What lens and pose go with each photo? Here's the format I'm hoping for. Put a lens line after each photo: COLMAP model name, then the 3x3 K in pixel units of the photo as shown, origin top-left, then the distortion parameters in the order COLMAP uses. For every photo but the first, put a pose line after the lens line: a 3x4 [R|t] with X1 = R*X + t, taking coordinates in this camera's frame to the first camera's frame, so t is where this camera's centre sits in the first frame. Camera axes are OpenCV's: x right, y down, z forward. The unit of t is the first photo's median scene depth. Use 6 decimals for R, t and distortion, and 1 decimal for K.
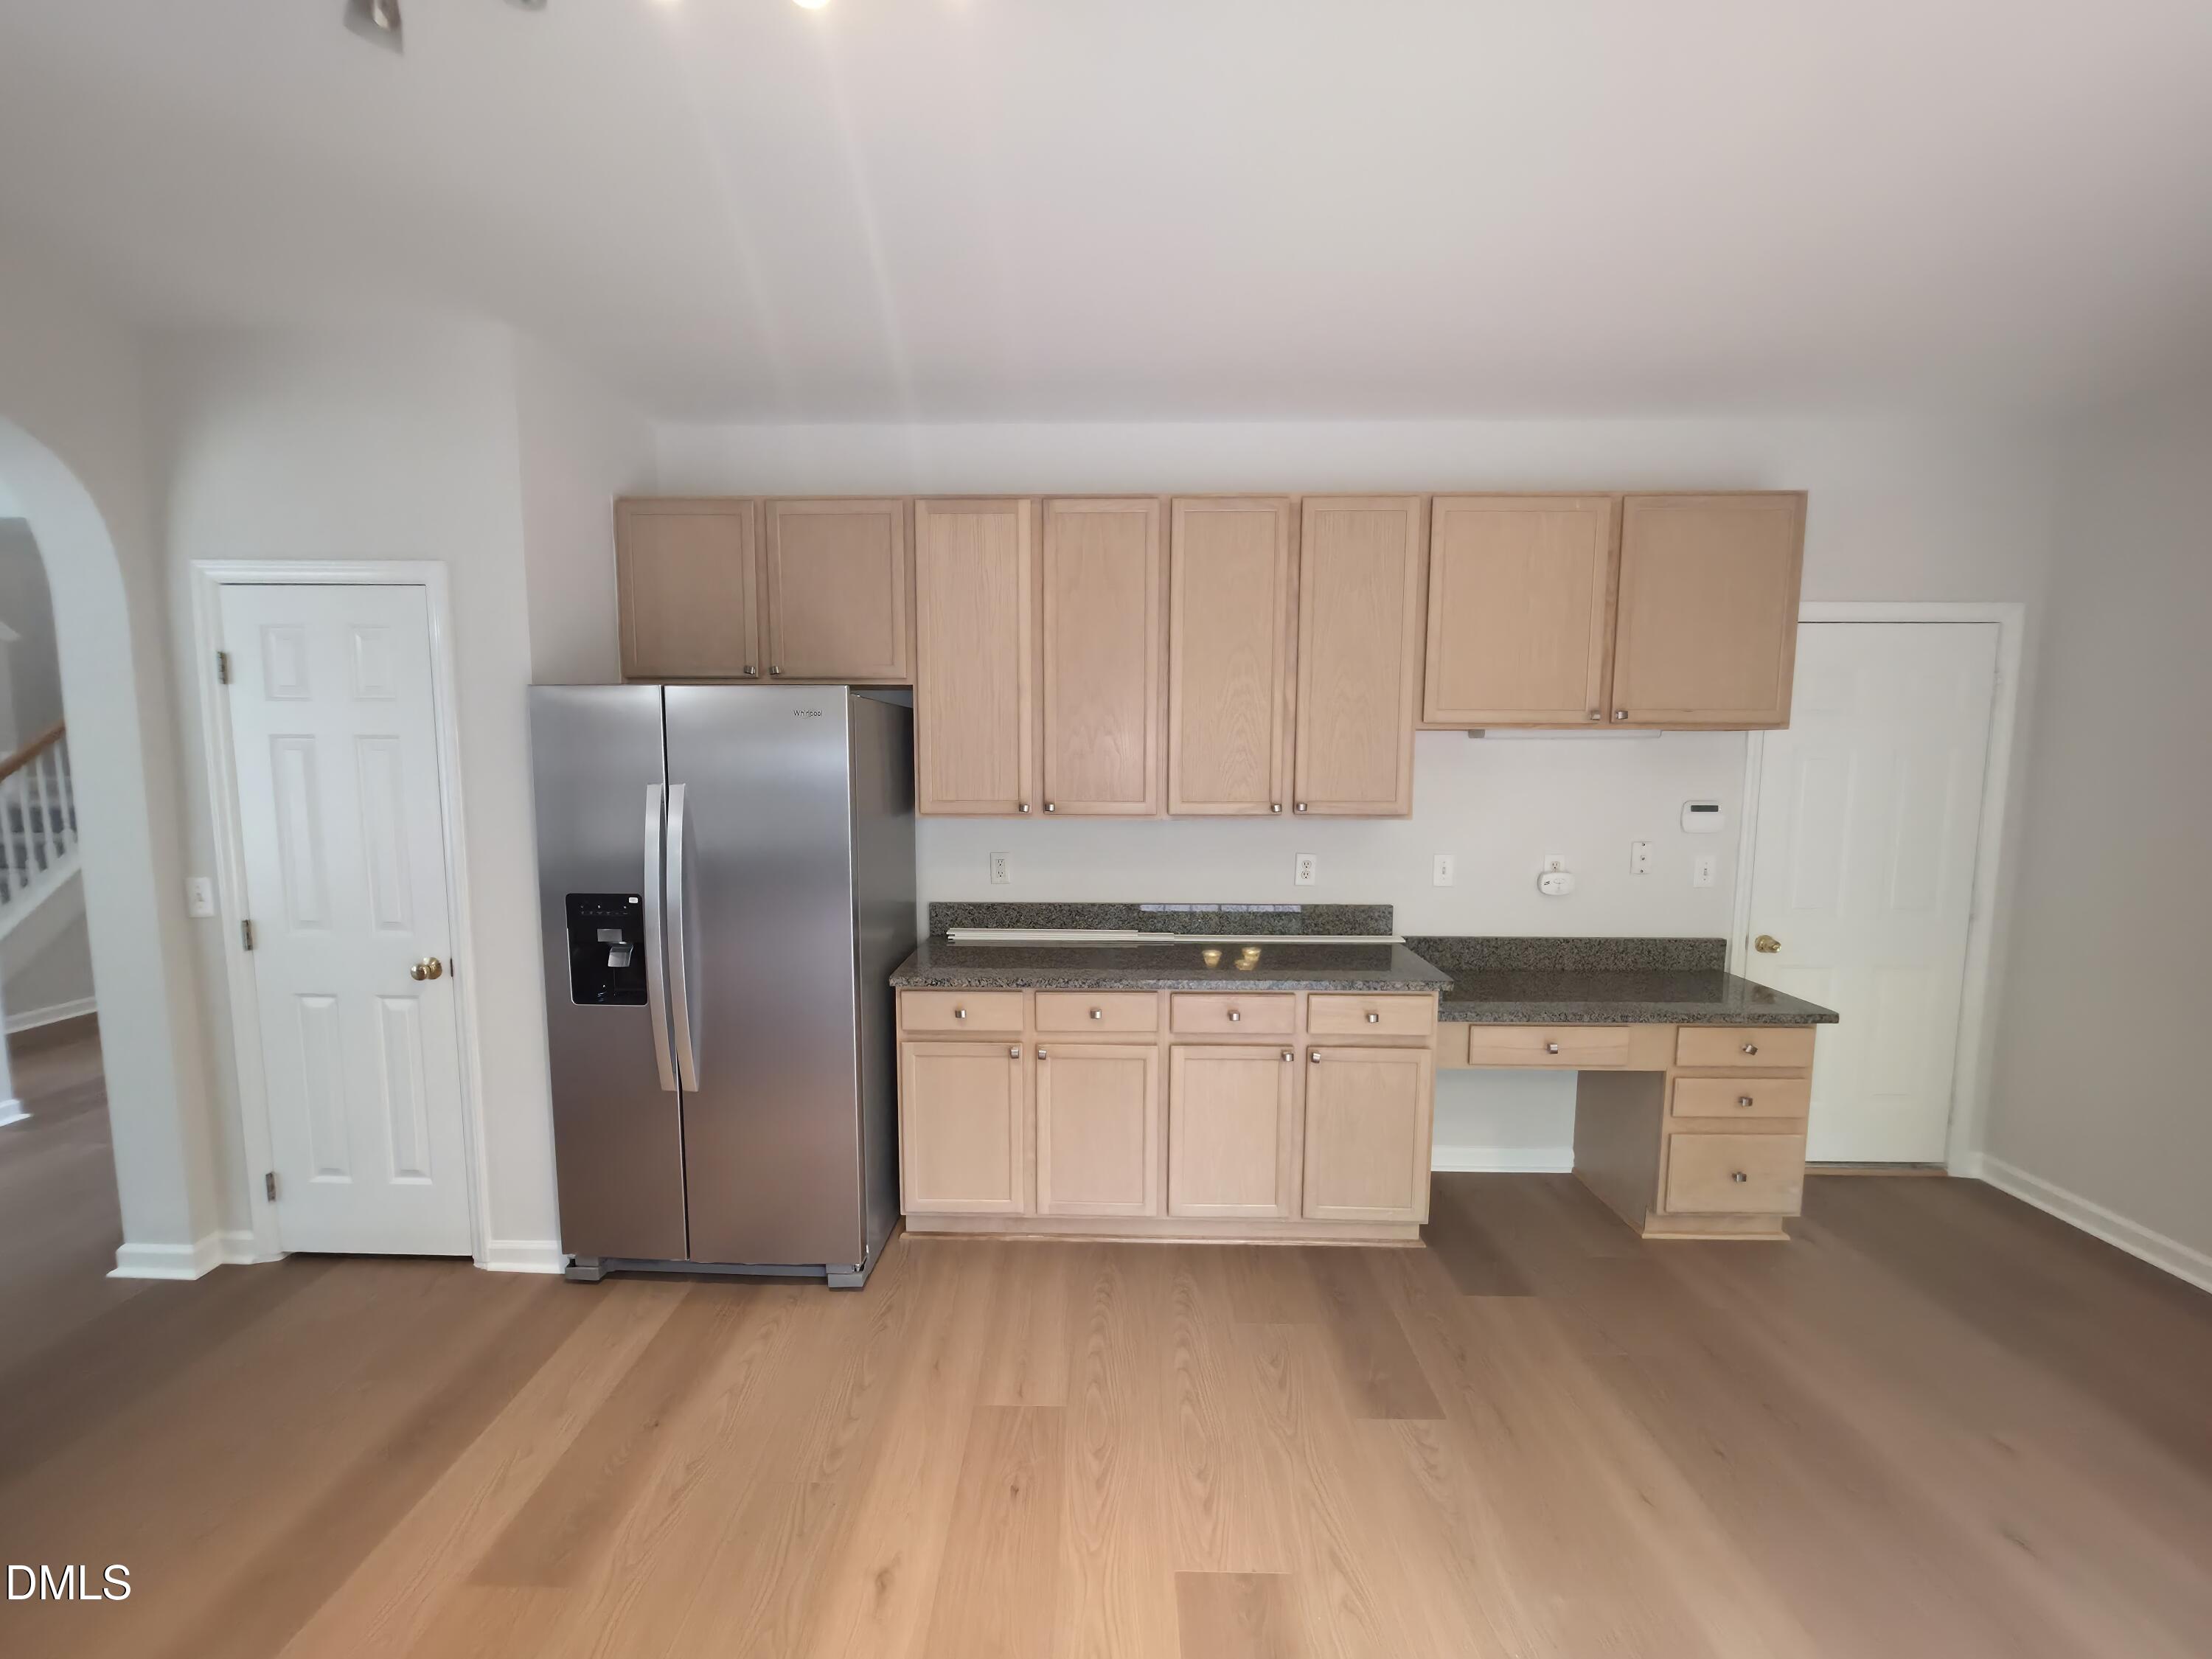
lens RADIAL K [[889.4, 0, 1097.7], [0, 889.4, 837.6], [0, 0, 1]] dist [-0.013427, -0.000256]
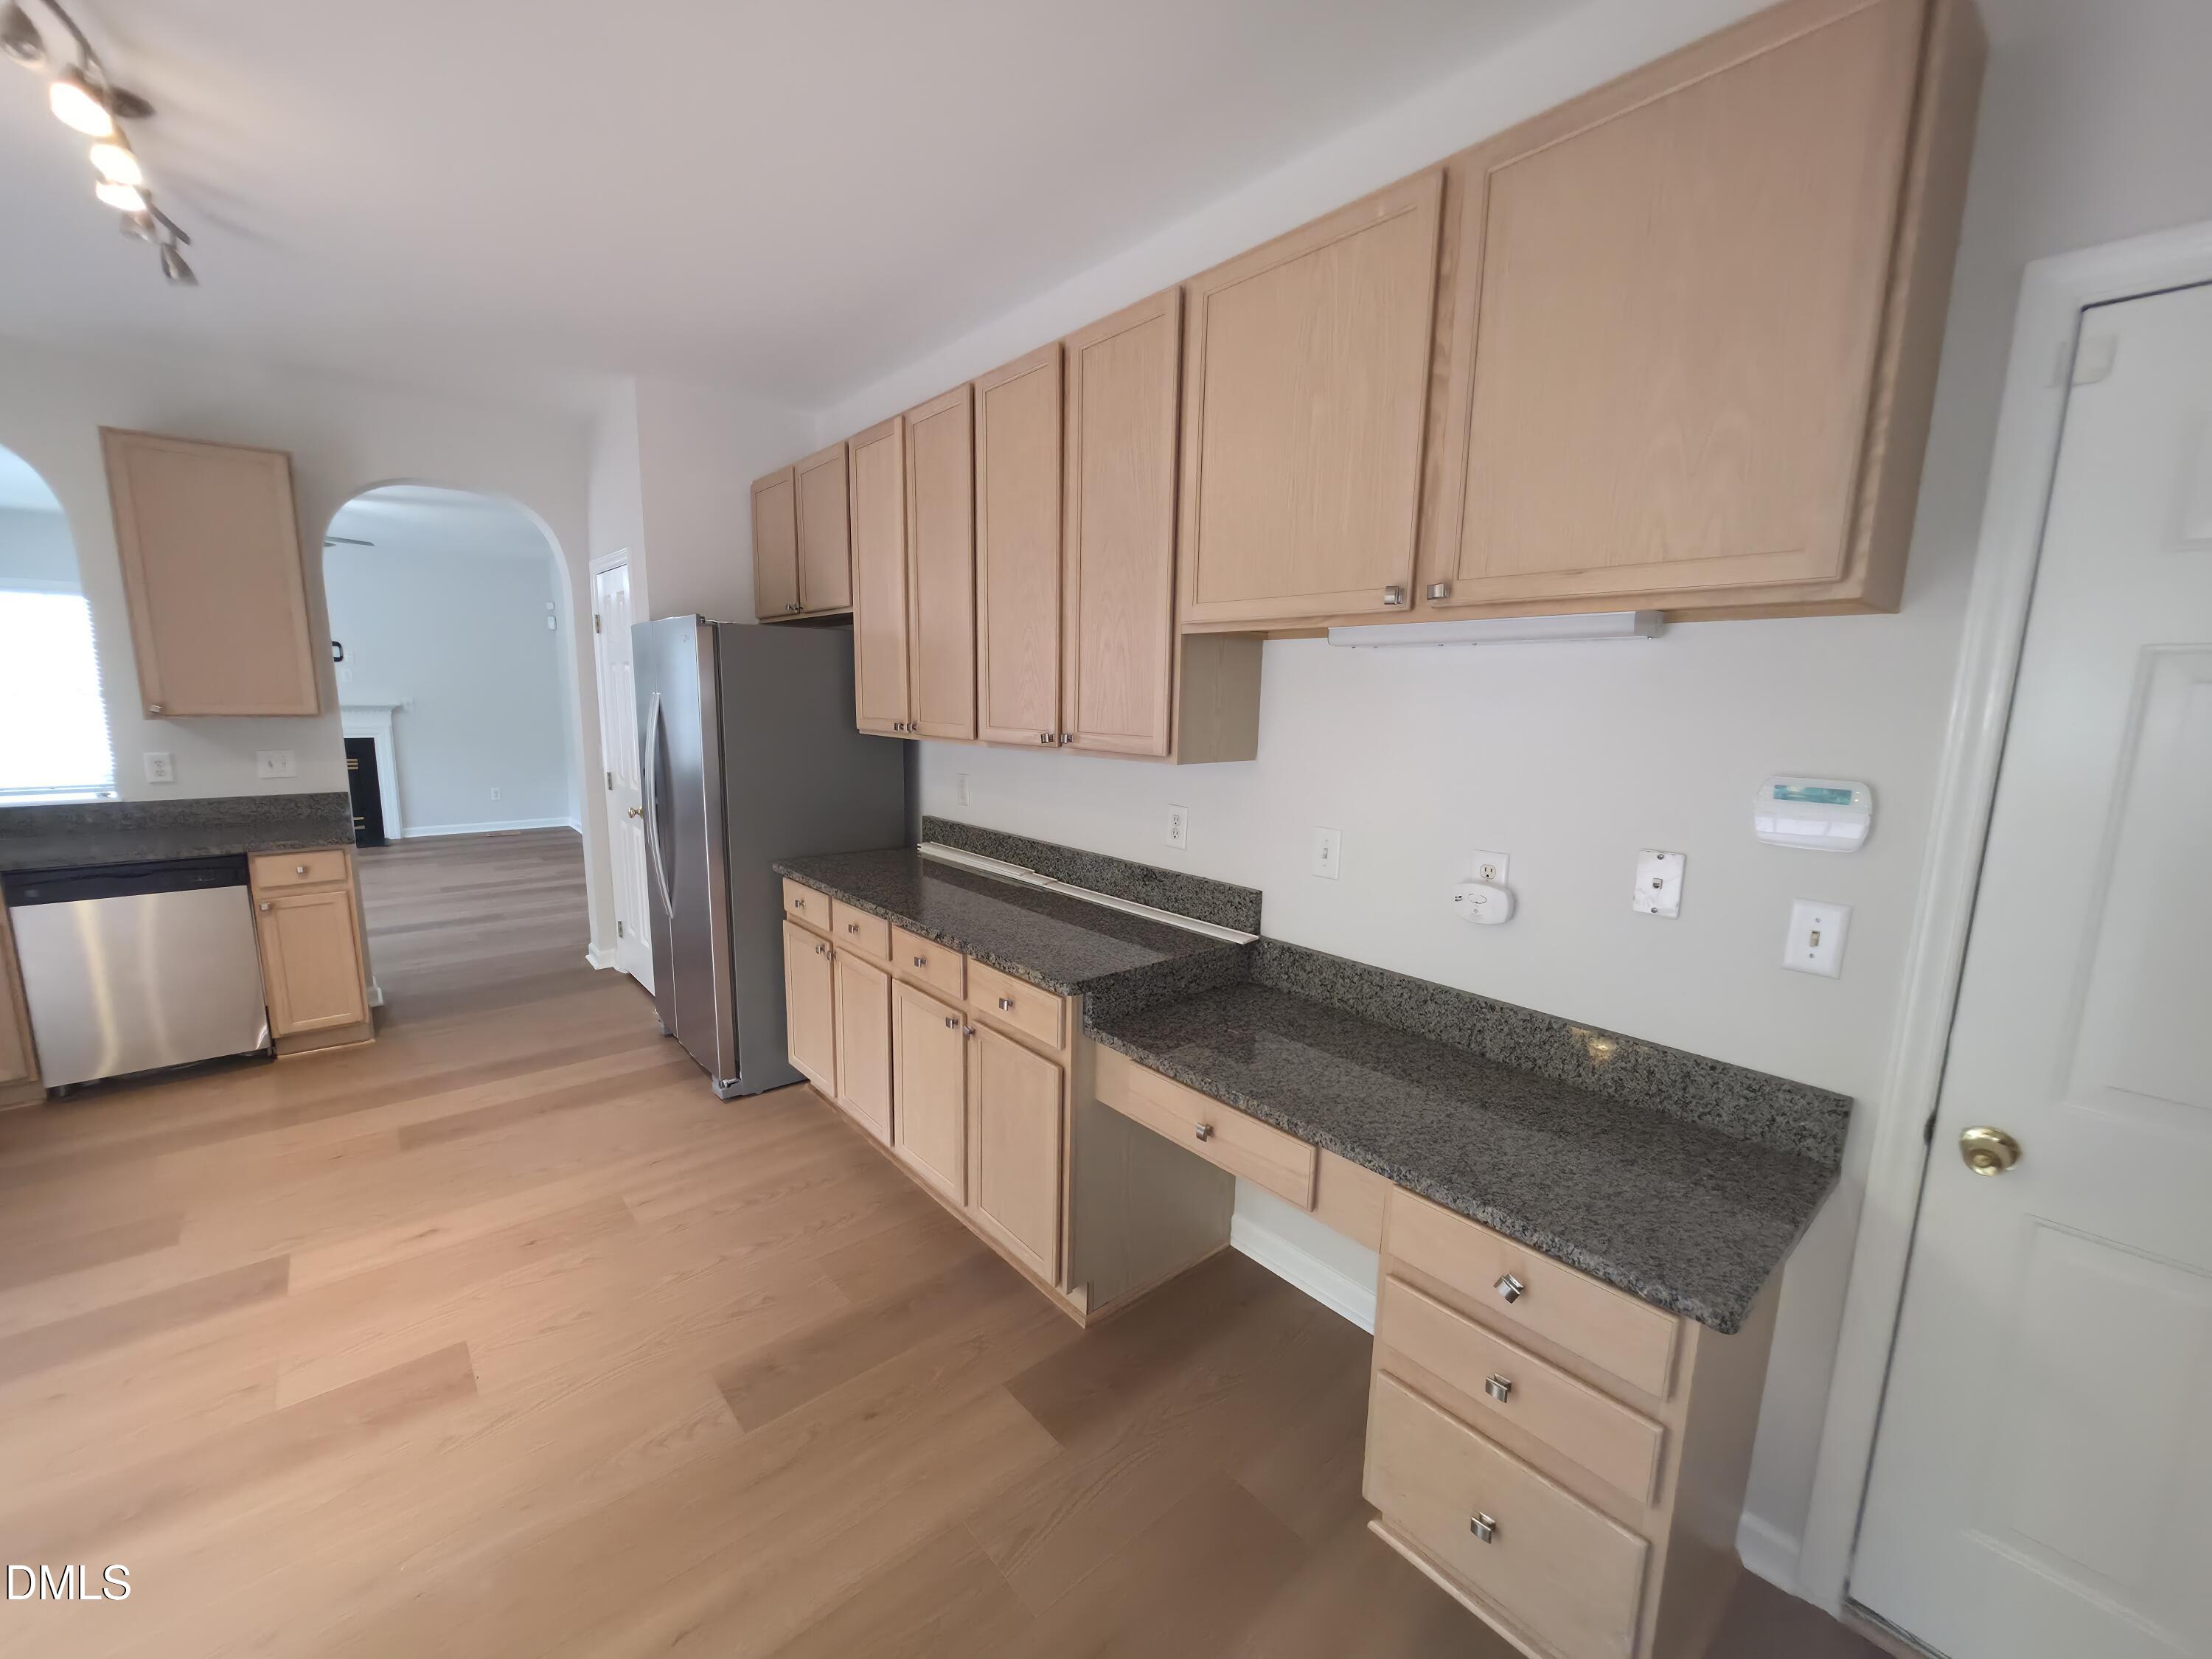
lens RADIAL K [[889.4, 0, 1100.2], [0, 889.4, 833.1], [0, 0, 1]] dist [-0.013427, -0.000256]
pose [[0.663324, 0.125006, -0.737817, 0.781378], [-0.087251, 0.992144, 0.089653, -0.022405], [0.743228, 0.004906, 0.669020, 0.446116]]
